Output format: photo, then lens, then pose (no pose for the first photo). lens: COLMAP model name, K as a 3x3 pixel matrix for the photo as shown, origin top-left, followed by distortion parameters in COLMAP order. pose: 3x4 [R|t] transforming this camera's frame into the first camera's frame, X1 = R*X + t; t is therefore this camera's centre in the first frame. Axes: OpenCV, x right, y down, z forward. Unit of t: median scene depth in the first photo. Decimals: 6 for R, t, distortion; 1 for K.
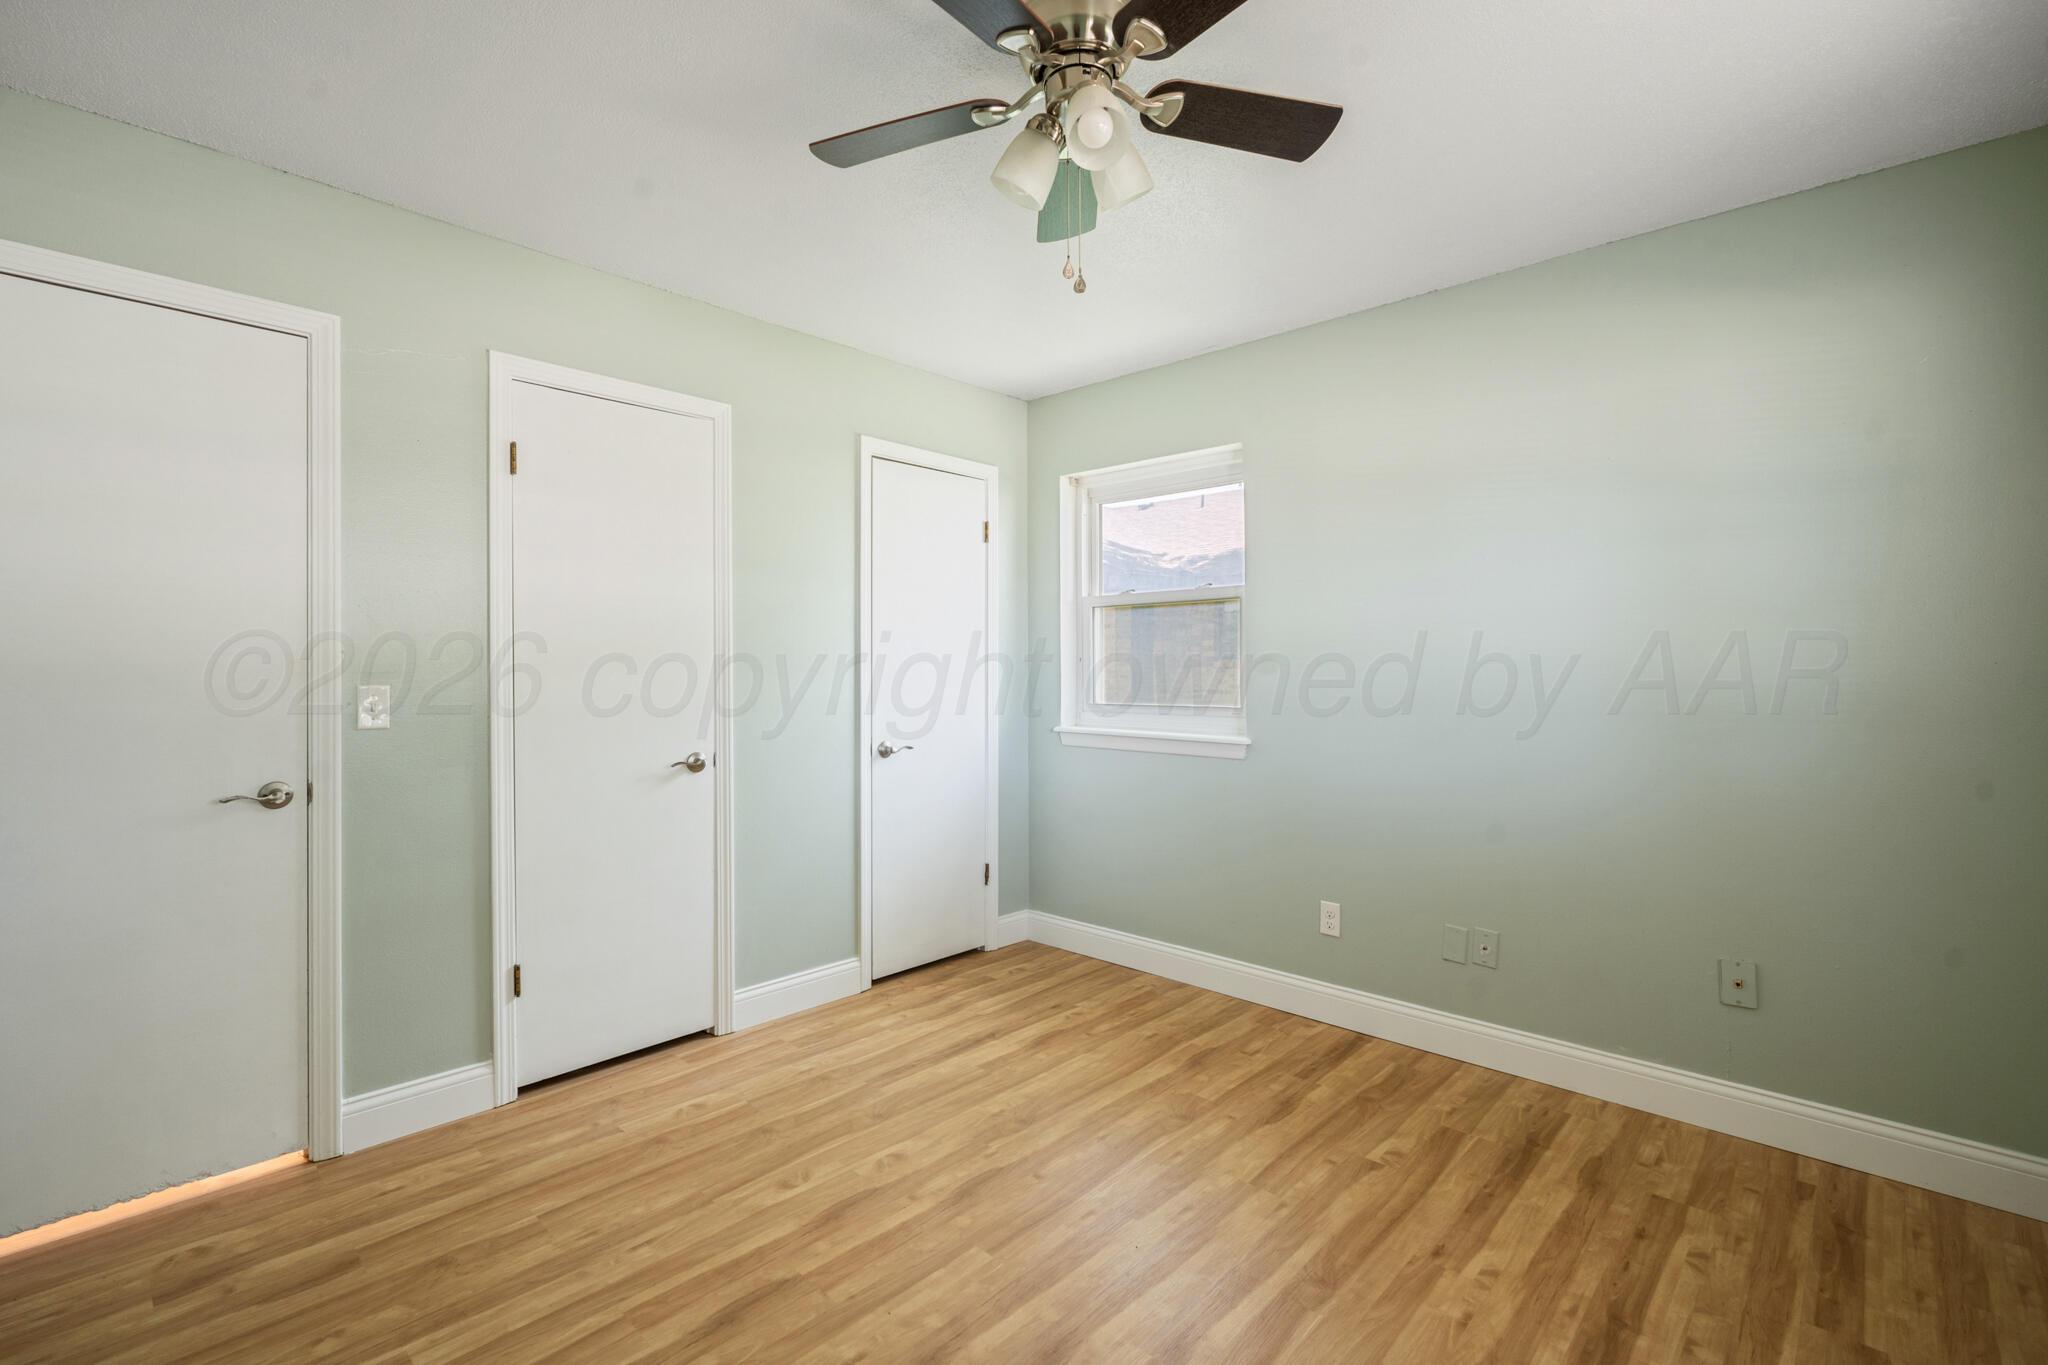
lens RADIAL K [[916.1, 0, 1025.4], [0, 916.1, 683.4], [0, 0, 1]] dist [-0.003414, -0.001378]
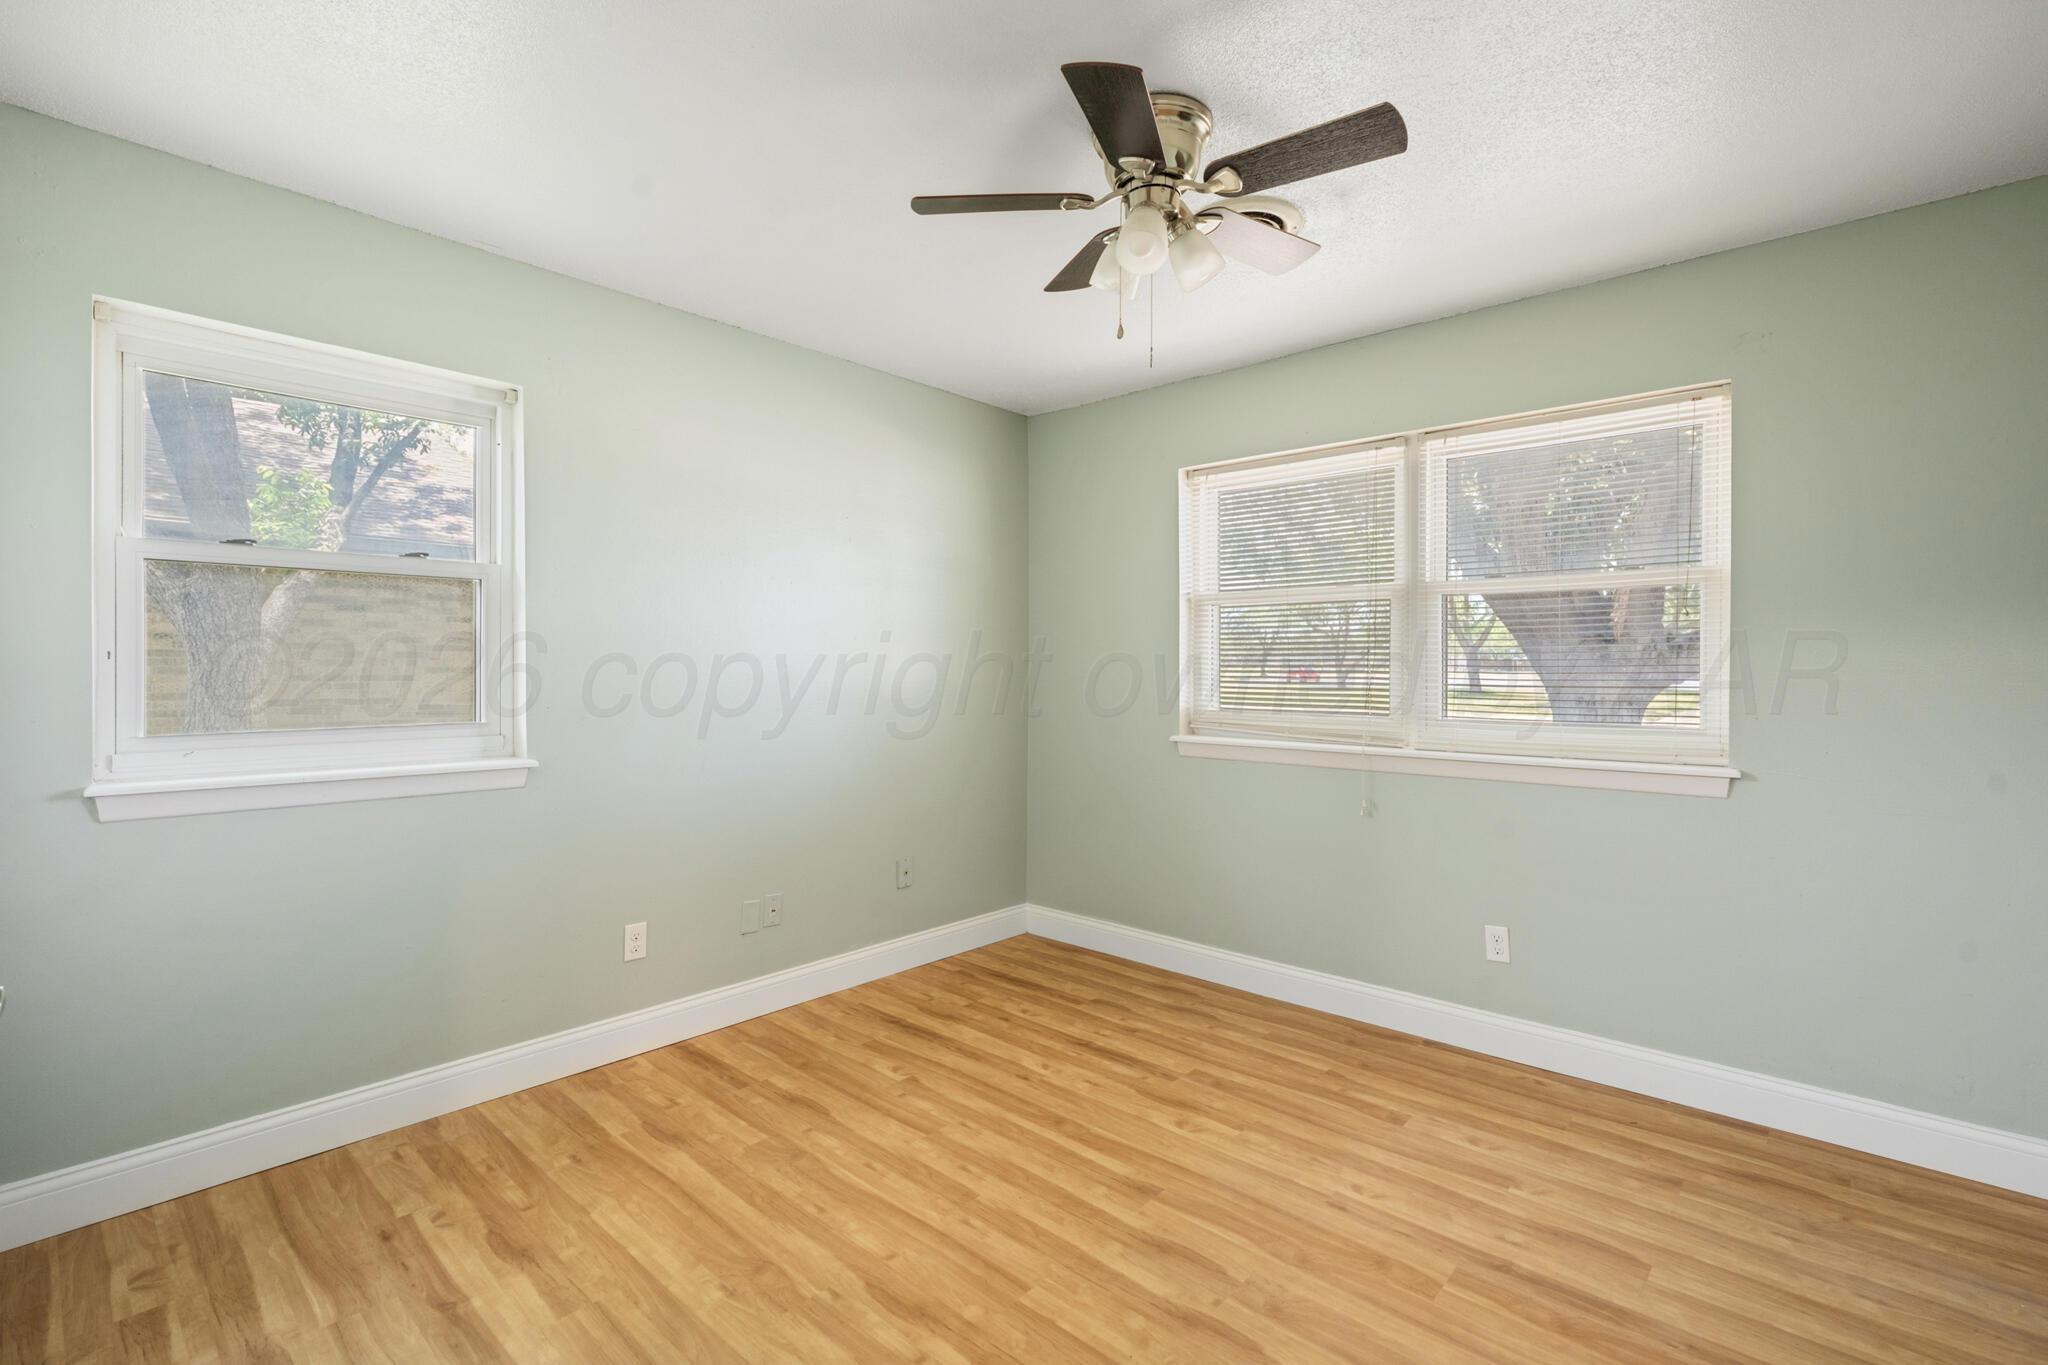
lens RADIAL K [[916.1, 0, 1027.4], [0, 916.1, 673.7], [0, 0, 1]] dist [-0.003414, -0.001378]
pose [[-0.018339, -0.005547, 0.999816, -0.739484], [0.015320, 0.999866, 0.005828, -0.017129], [-0.999714, 0.015425, -0.018251, 0.756781]]
